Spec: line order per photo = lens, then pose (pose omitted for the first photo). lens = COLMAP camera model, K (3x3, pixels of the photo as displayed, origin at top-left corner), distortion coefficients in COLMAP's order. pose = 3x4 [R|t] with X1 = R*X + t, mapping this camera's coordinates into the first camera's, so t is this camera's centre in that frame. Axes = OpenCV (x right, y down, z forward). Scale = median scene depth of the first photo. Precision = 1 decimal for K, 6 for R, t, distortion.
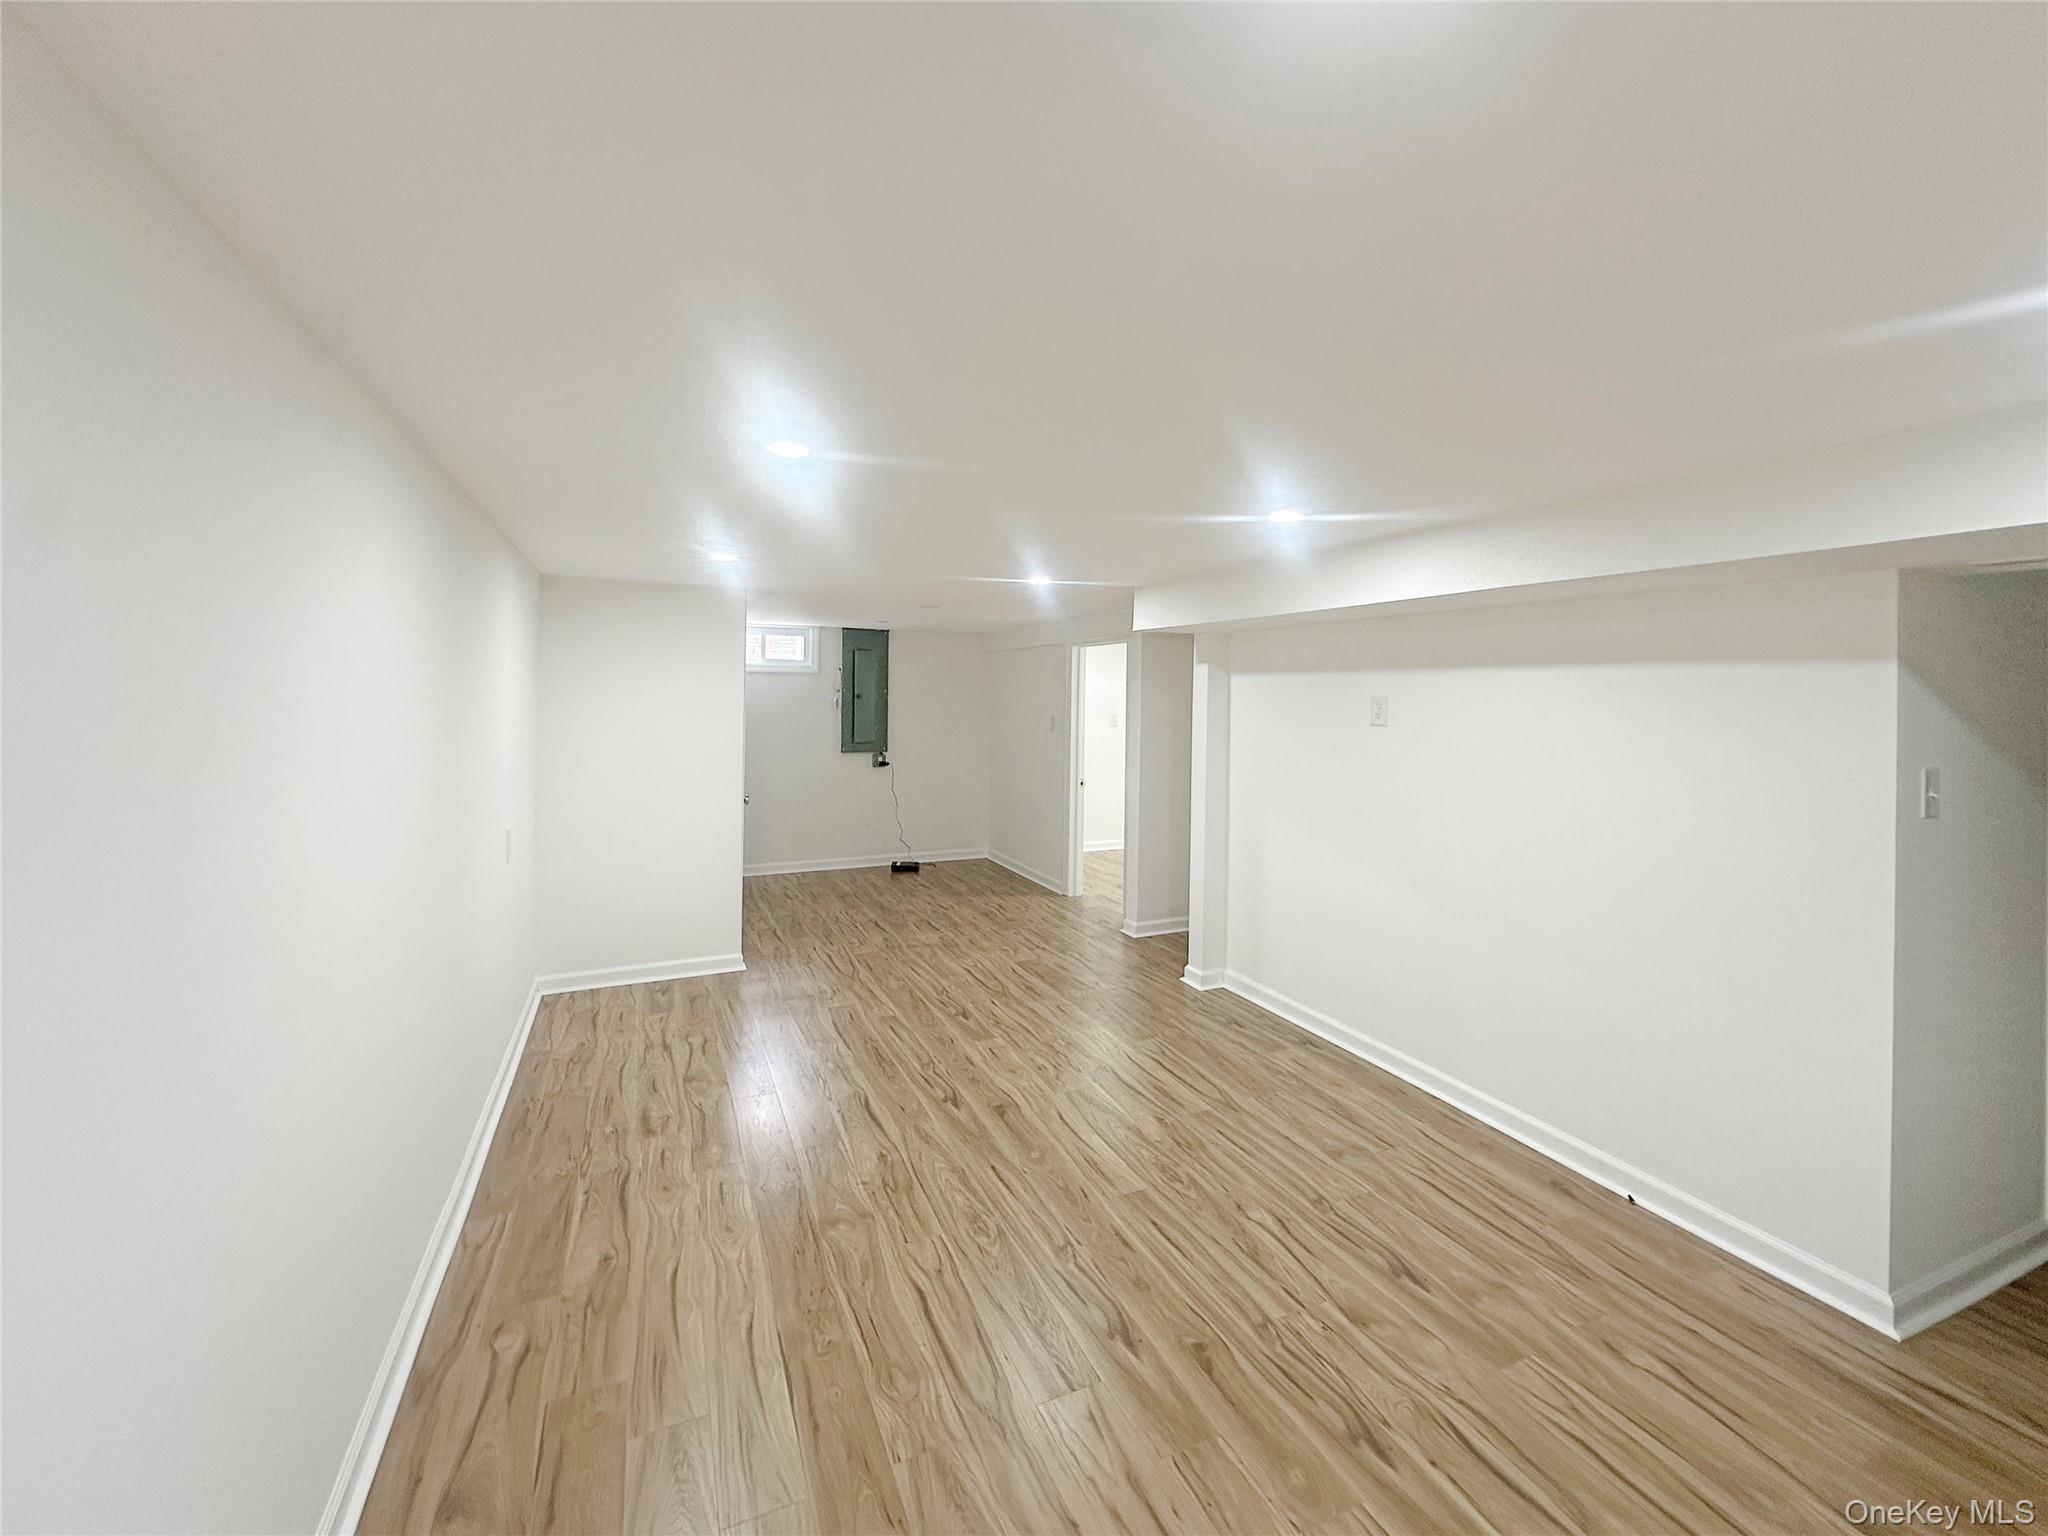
lens RADIAL K [[831.4, 0, 1024.0], [0, 831.4, 768.0], [0, 0, 1]] dist [0.003531, 0.000490]
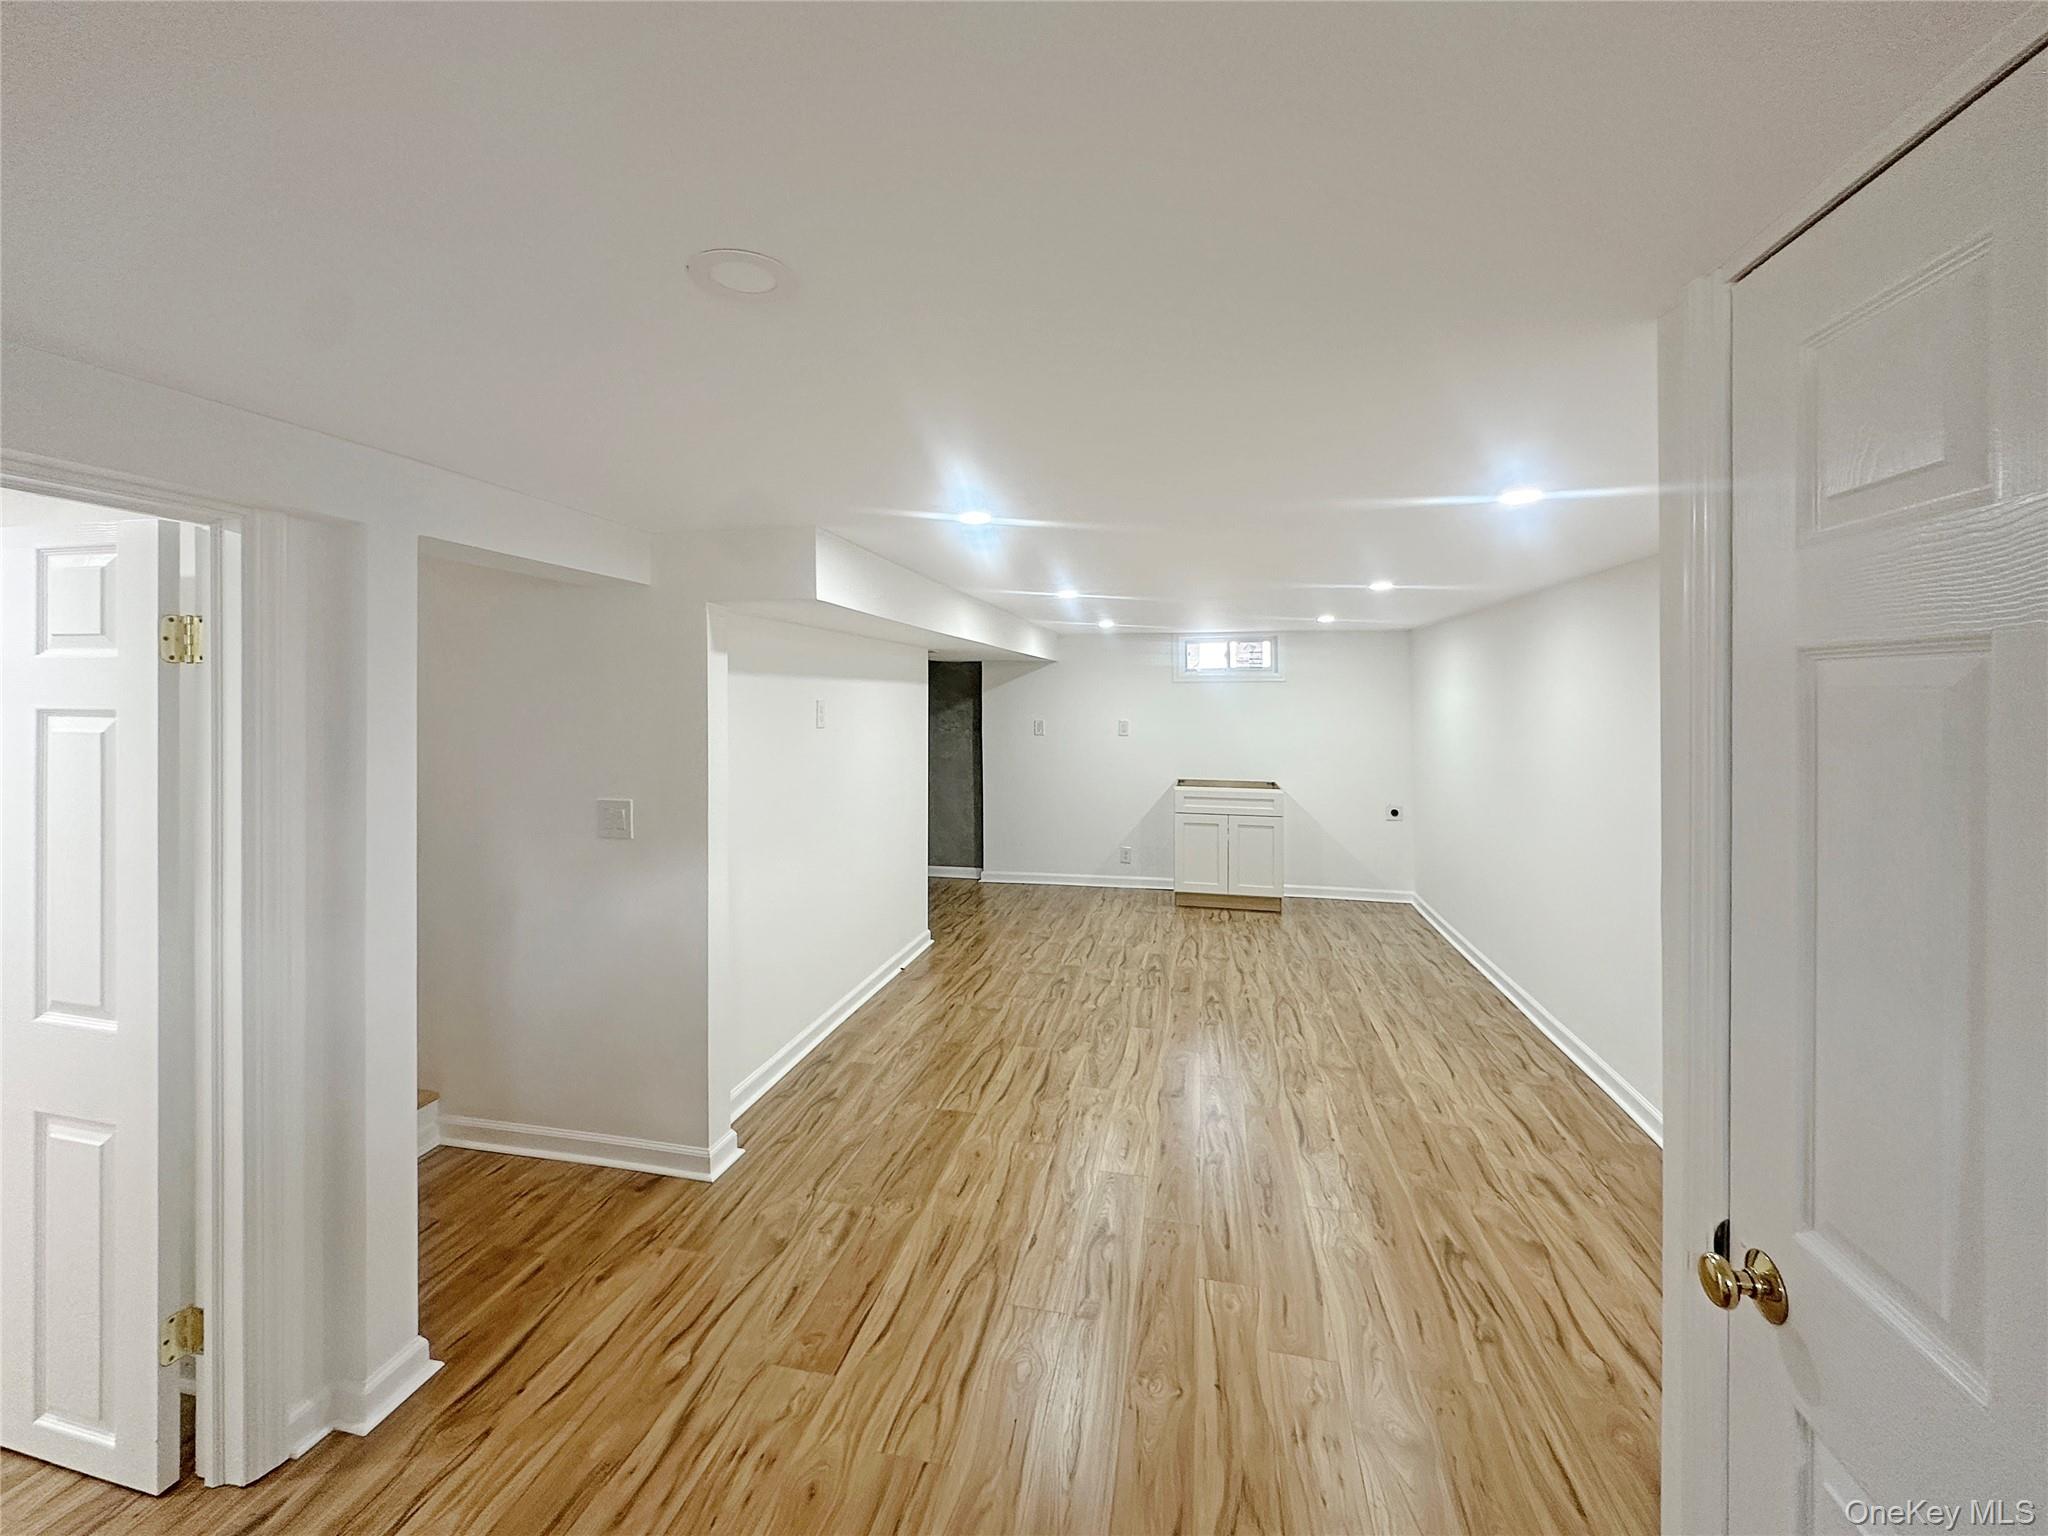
lens RADIAL K [[831.4, 0, 1024.0], [0, 831.4, 768.0], [0, 0, 1]] dist [0.003531, 0.000490]
pose [[-0.804594, -0.066979, 0.590036, -0.496918], [0.036078, 0.986269, 0.161155, -0.192718], [-0.592728, 0.150952, -0.791130, 1.998767]]
